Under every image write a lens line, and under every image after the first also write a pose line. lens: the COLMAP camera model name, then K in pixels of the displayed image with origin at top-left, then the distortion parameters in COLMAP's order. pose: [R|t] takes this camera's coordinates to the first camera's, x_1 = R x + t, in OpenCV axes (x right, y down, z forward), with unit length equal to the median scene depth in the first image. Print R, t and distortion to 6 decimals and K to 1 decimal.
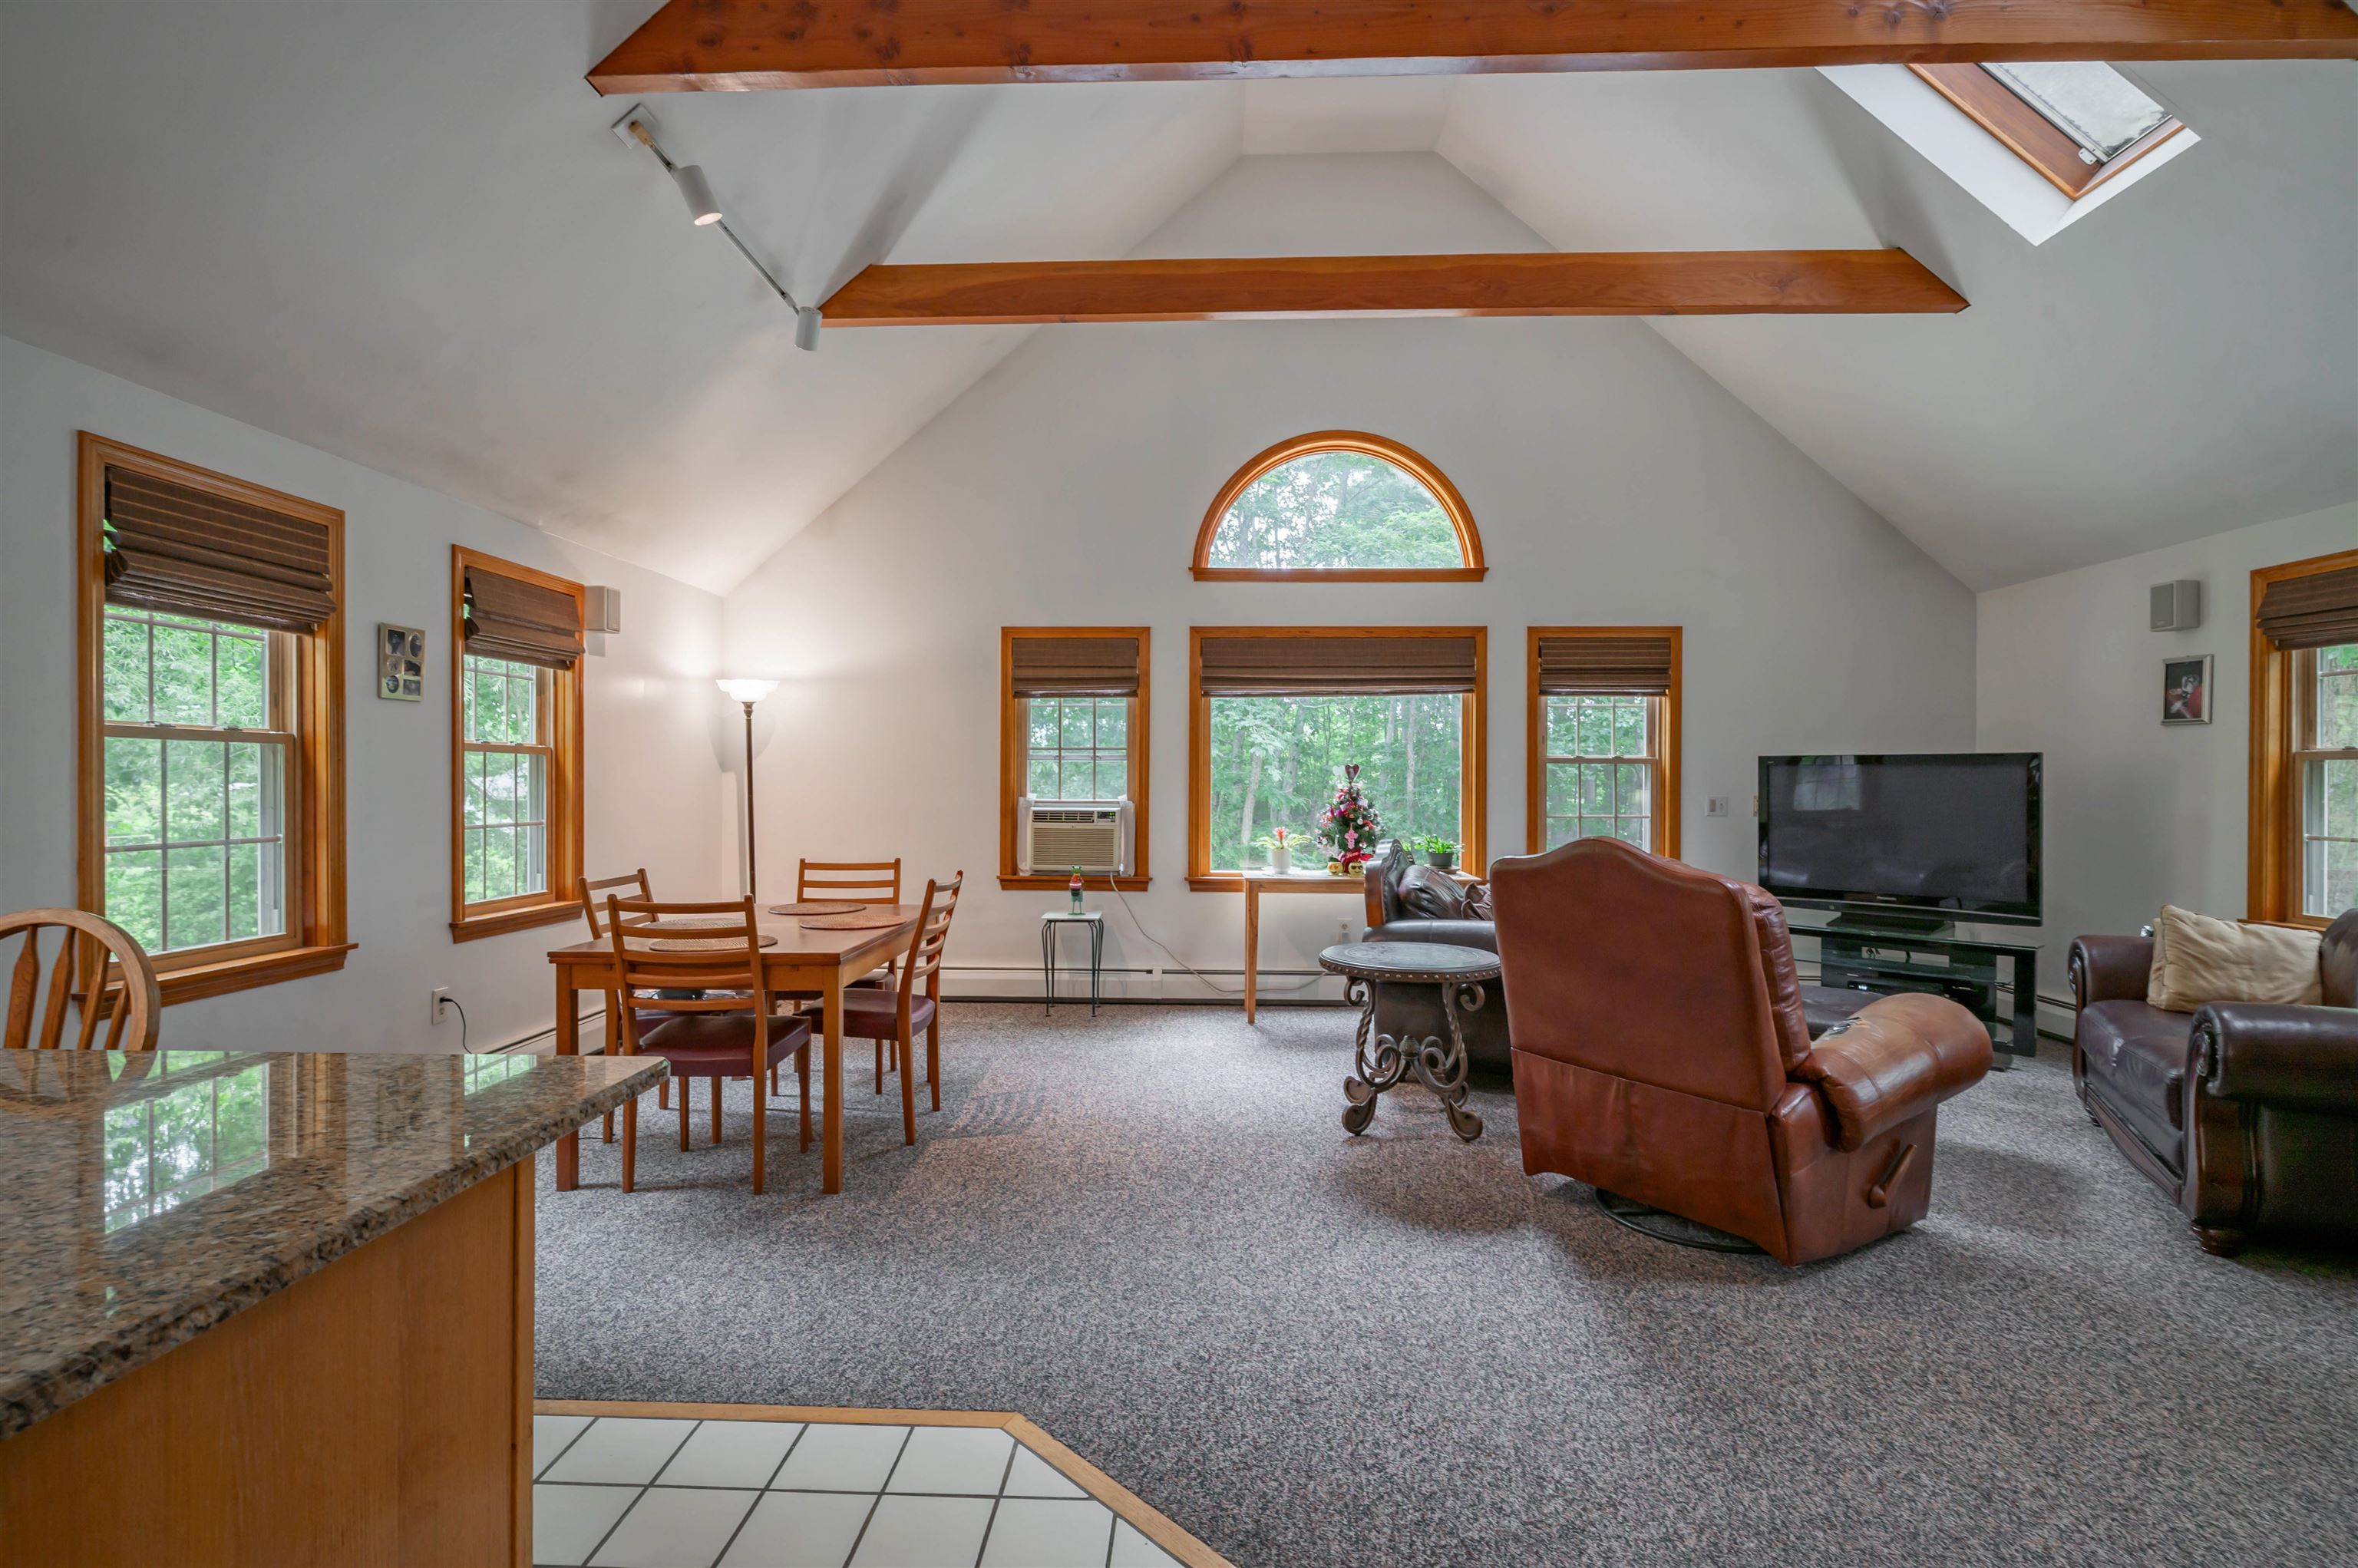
lens RADIAL K [[1148.3, 0, 1179.0], [0, 1148.3, 784.0], [0, 0, 1]] dist [-0.004833, 0.000585]
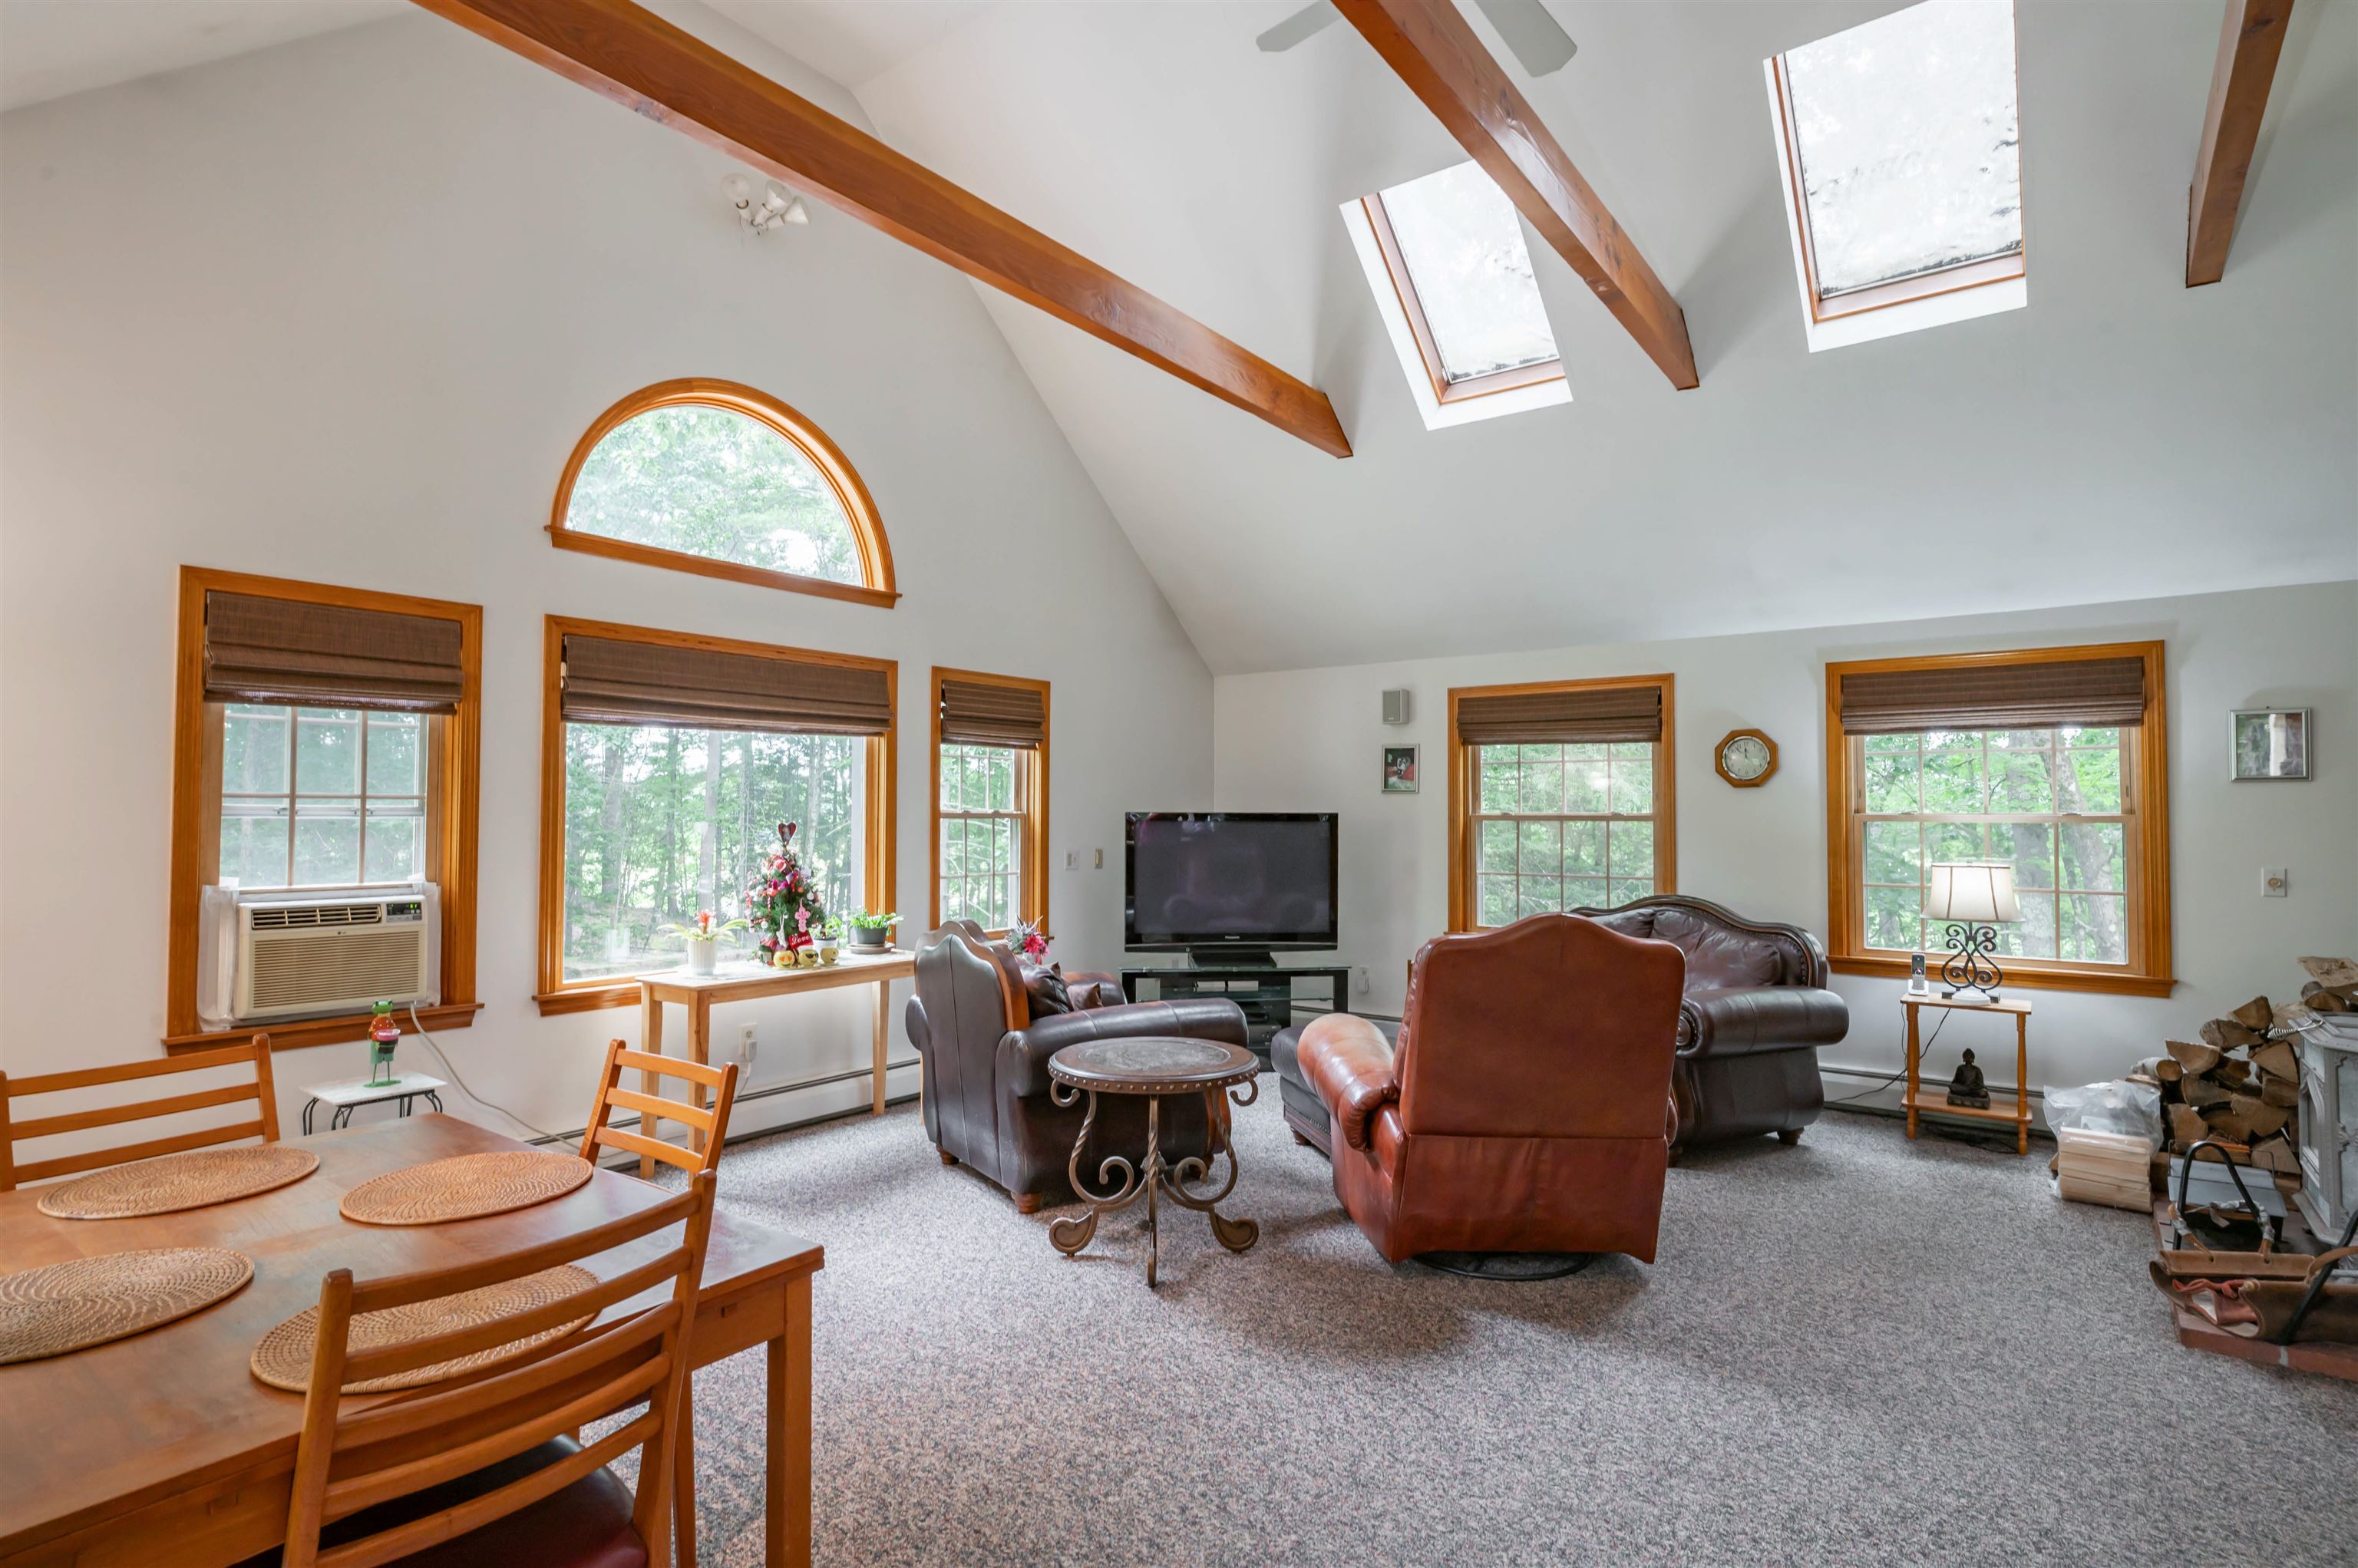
lens RADIAL K [[1189.9, 0, 1179.0], [0, 1189.9, 784.0], [0, 0, 1]] dist [-0.012080, 0.011645]
pose [[0.560297, 0.018313, 0.828089, -0.359922], [0.000639, 0.999746, -0.022542, -0.024382], [-0.828291, 0.013160, 0.560143, 0.326541]]
